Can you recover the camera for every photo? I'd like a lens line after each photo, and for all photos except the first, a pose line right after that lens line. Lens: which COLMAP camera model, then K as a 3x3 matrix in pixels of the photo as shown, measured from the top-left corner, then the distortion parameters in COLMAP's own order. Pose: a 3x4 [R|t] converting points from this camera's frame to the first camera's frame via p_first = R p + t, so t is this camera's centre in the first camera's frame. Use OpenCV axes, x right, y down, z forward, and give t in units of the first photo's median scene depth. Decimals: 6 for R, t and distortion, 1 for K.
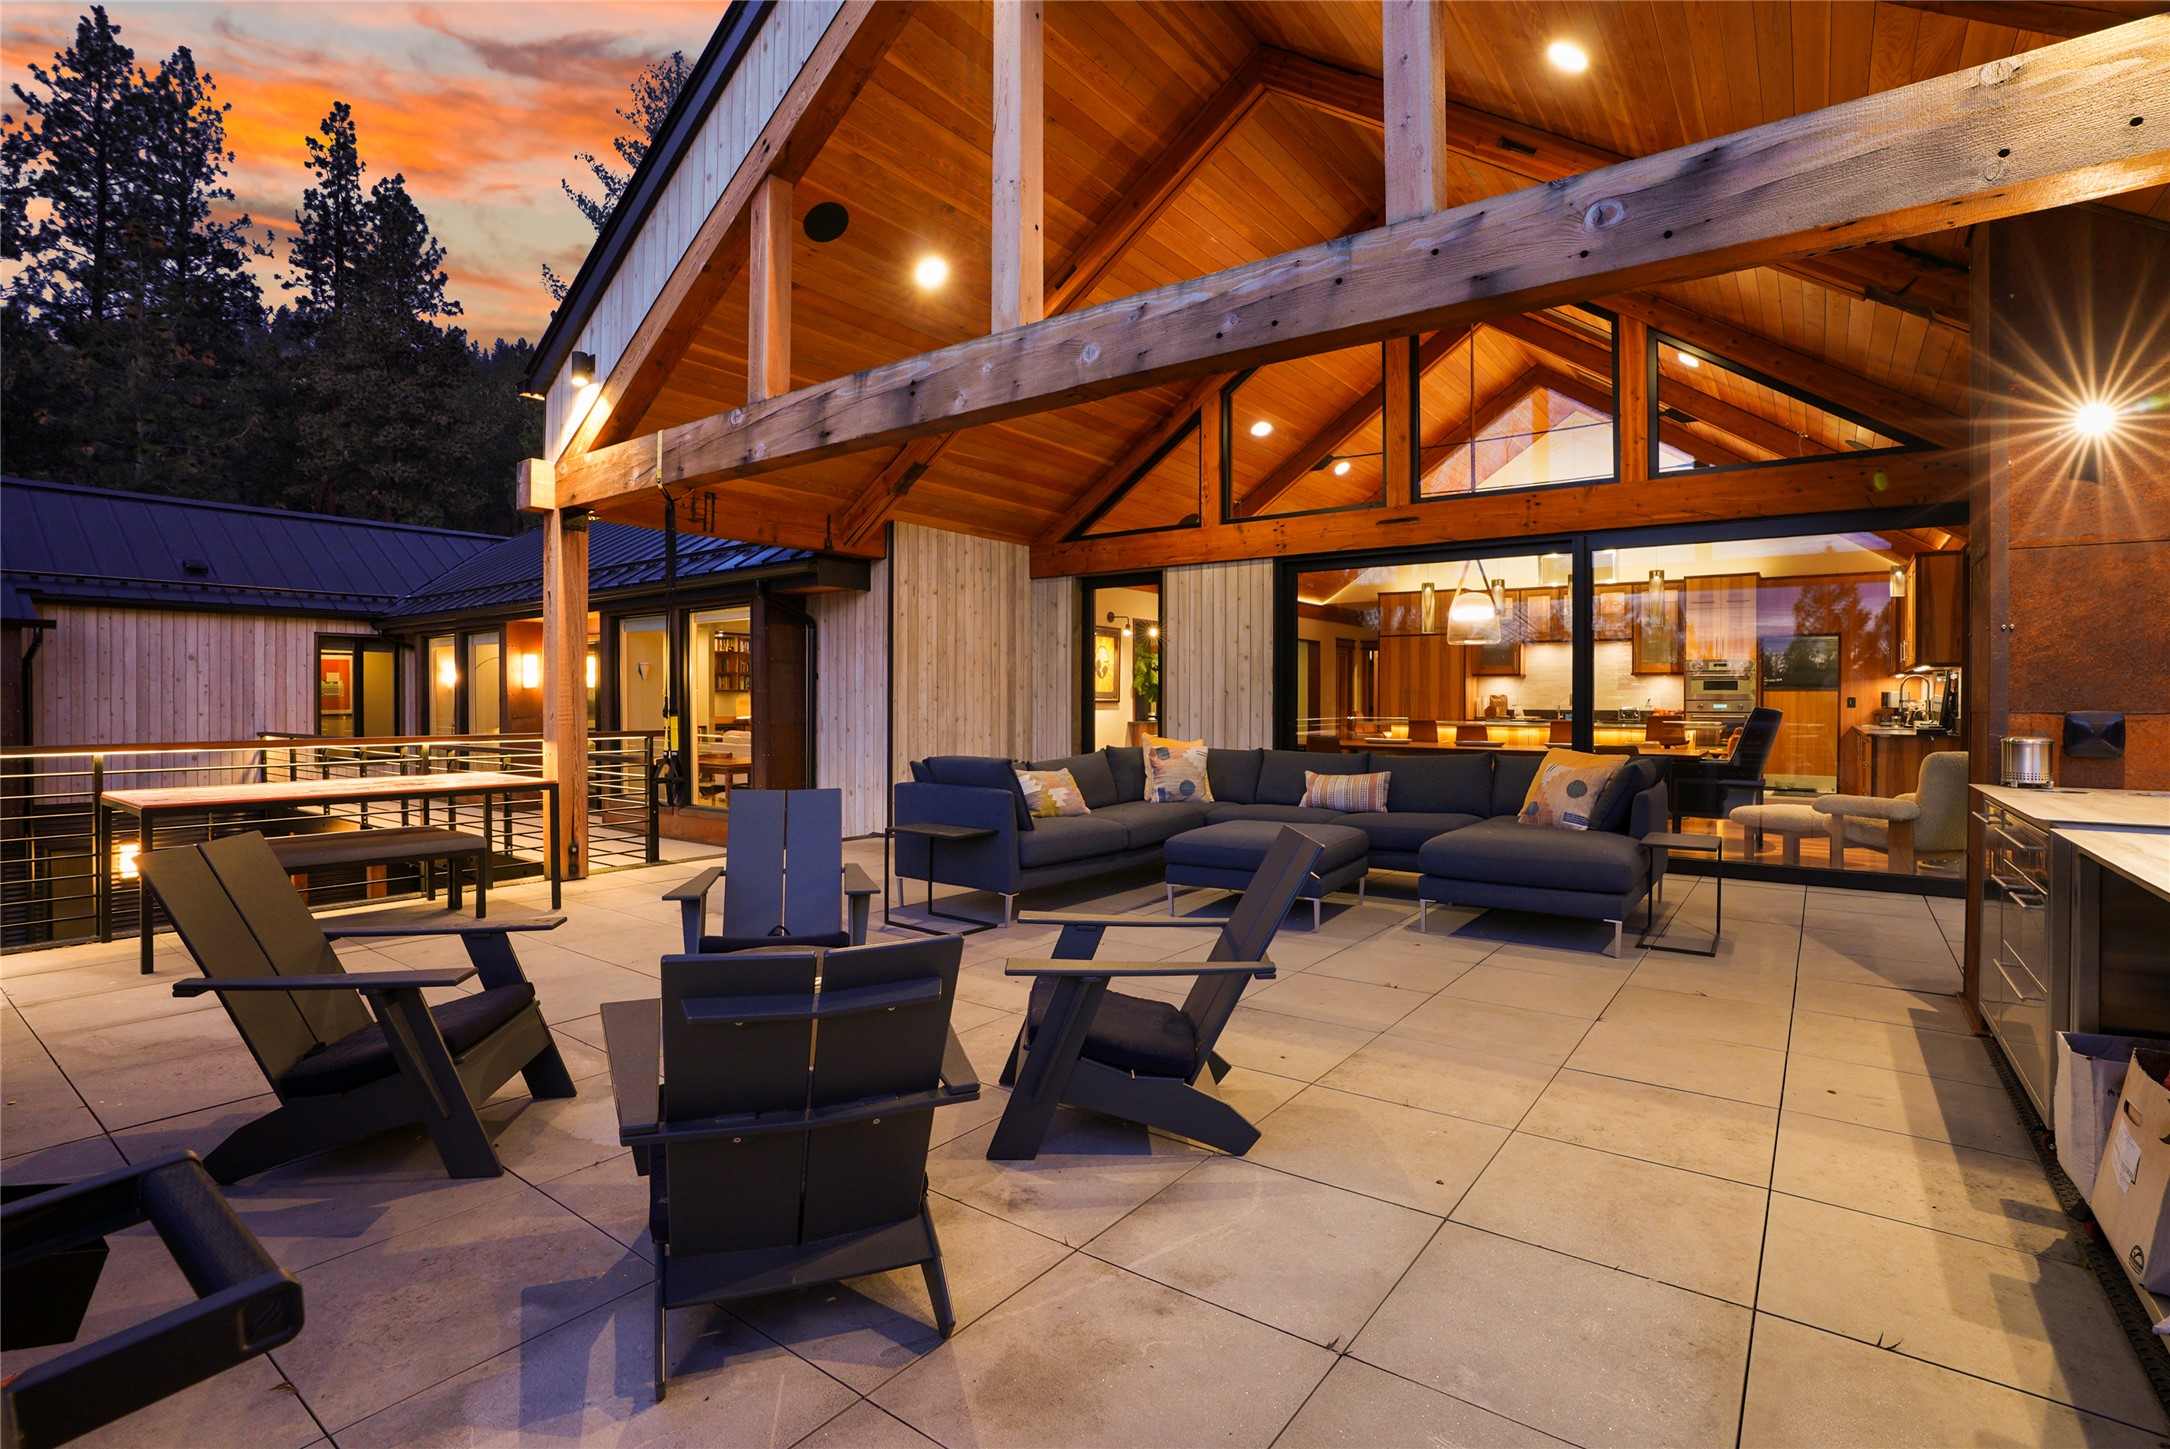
lens RADIAL K [[1010.0, 0, 1085.0], [0, 1010.0, 724.5], [0, 0, 1]] dist [-0.038339, -0.000182]
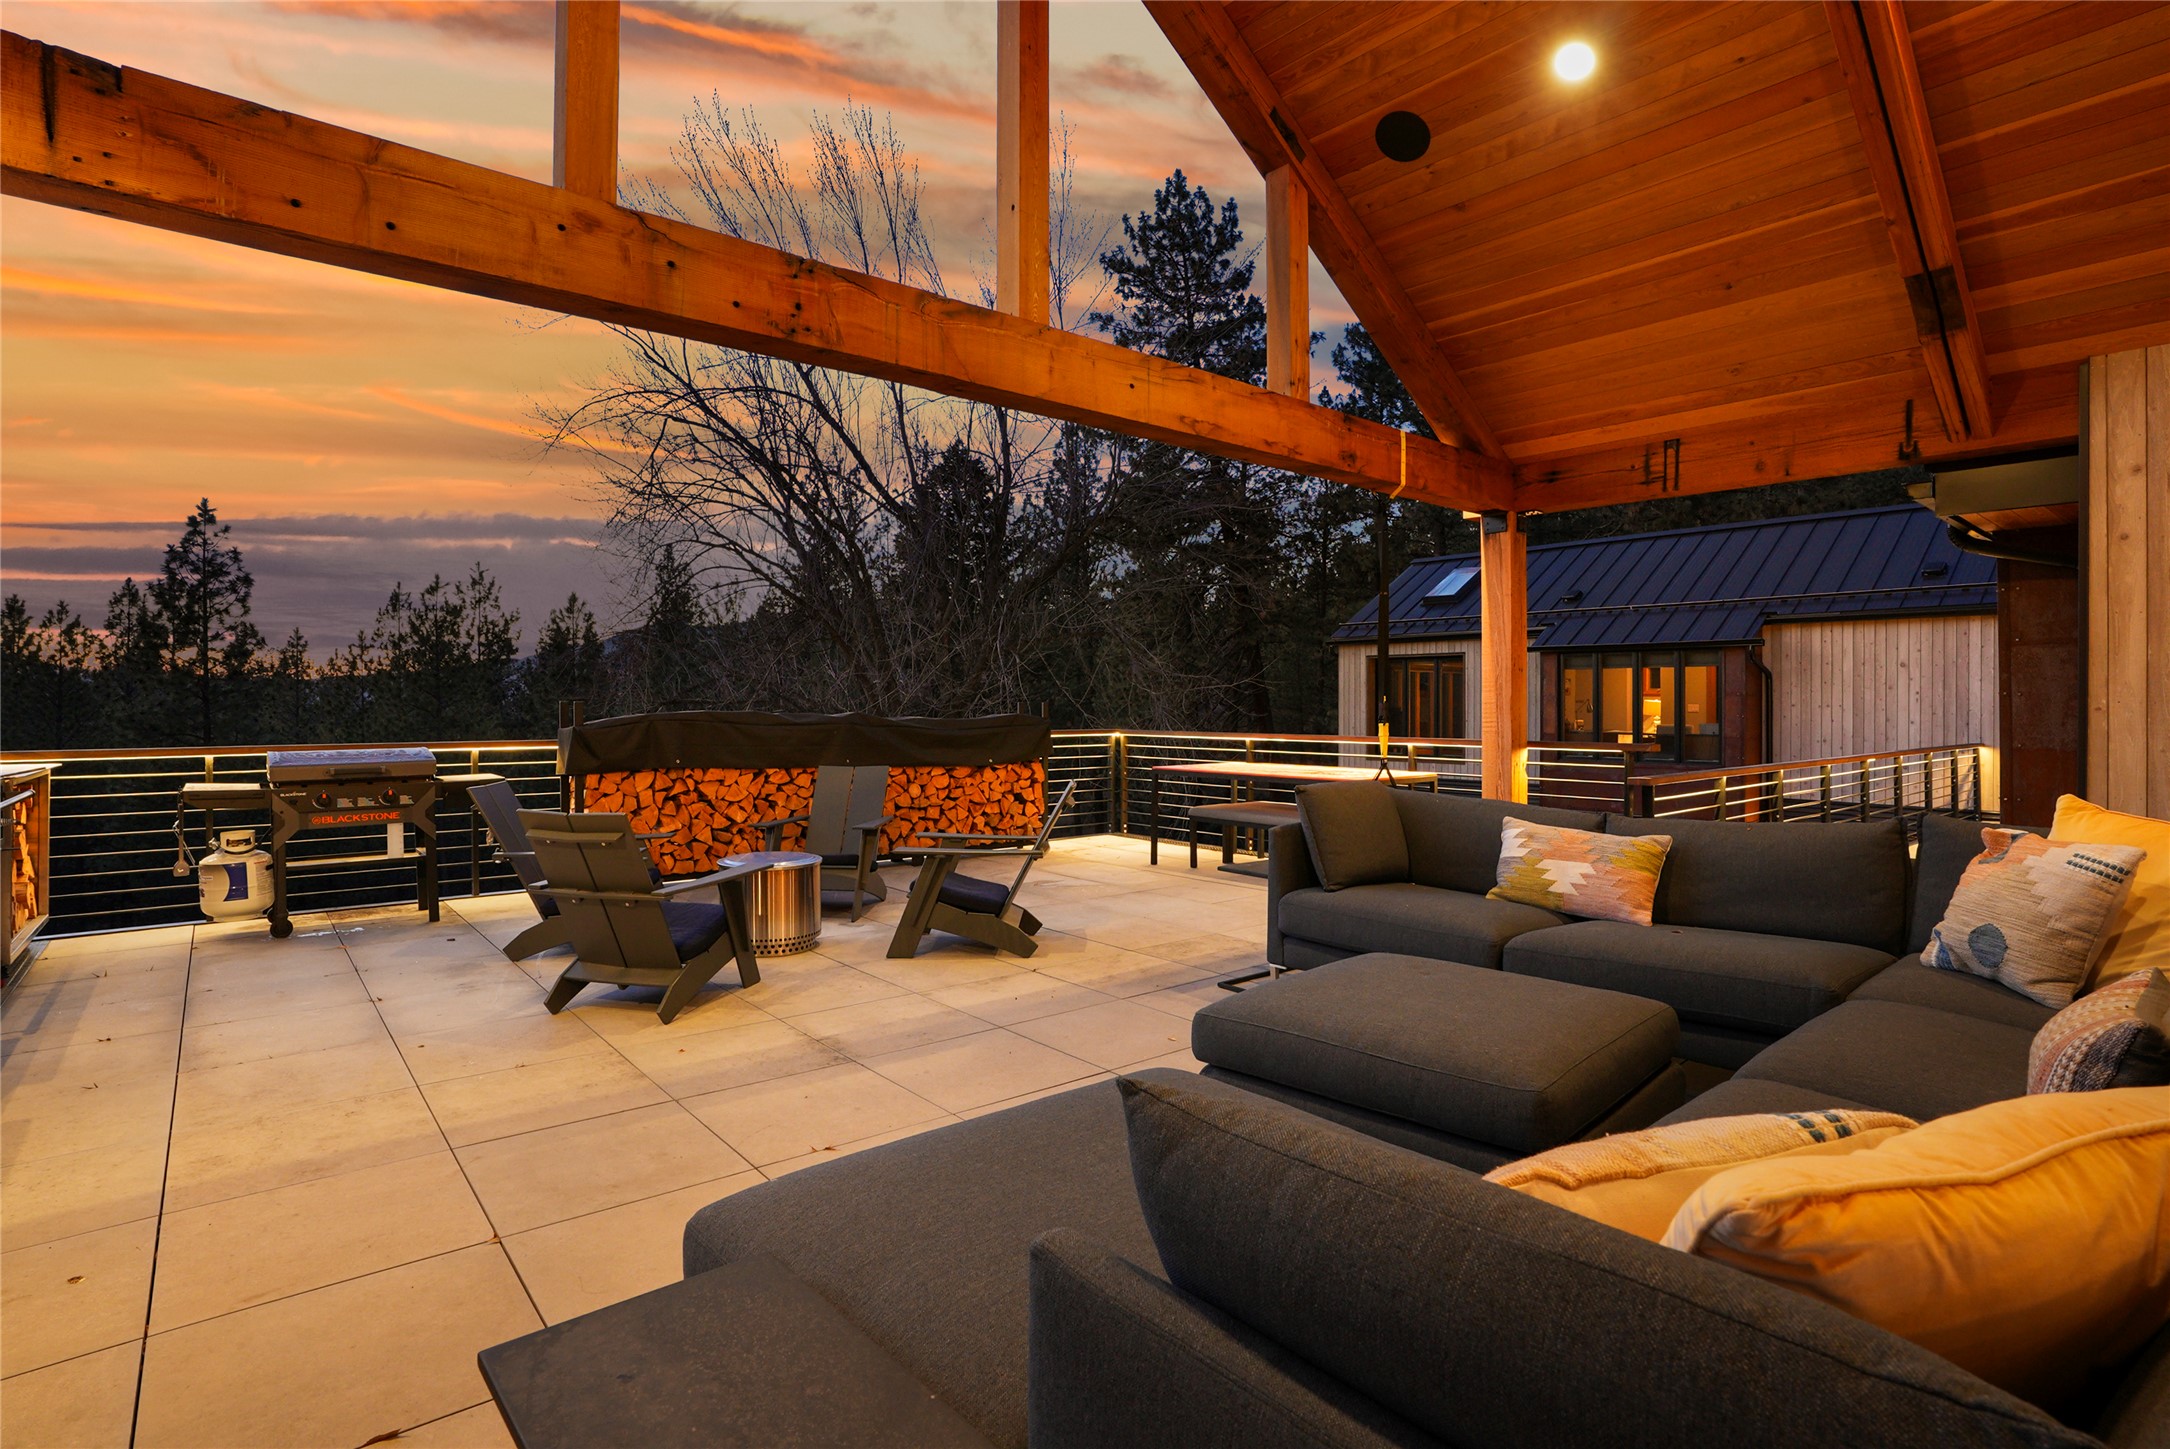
lens RADIAL K [[1069.9, 0, 1085.0], [0, 1069.9, 724.5], [0, 0, 1]] dist [-0.002049, -0.000228]
pose [[-0.241288, 0.015617, -0.970328, 1.118652], [-0.022667, 0.999507, 0.021723, -0.043985], [0.970189, 0.027236, -0.240815, 1.583358]]
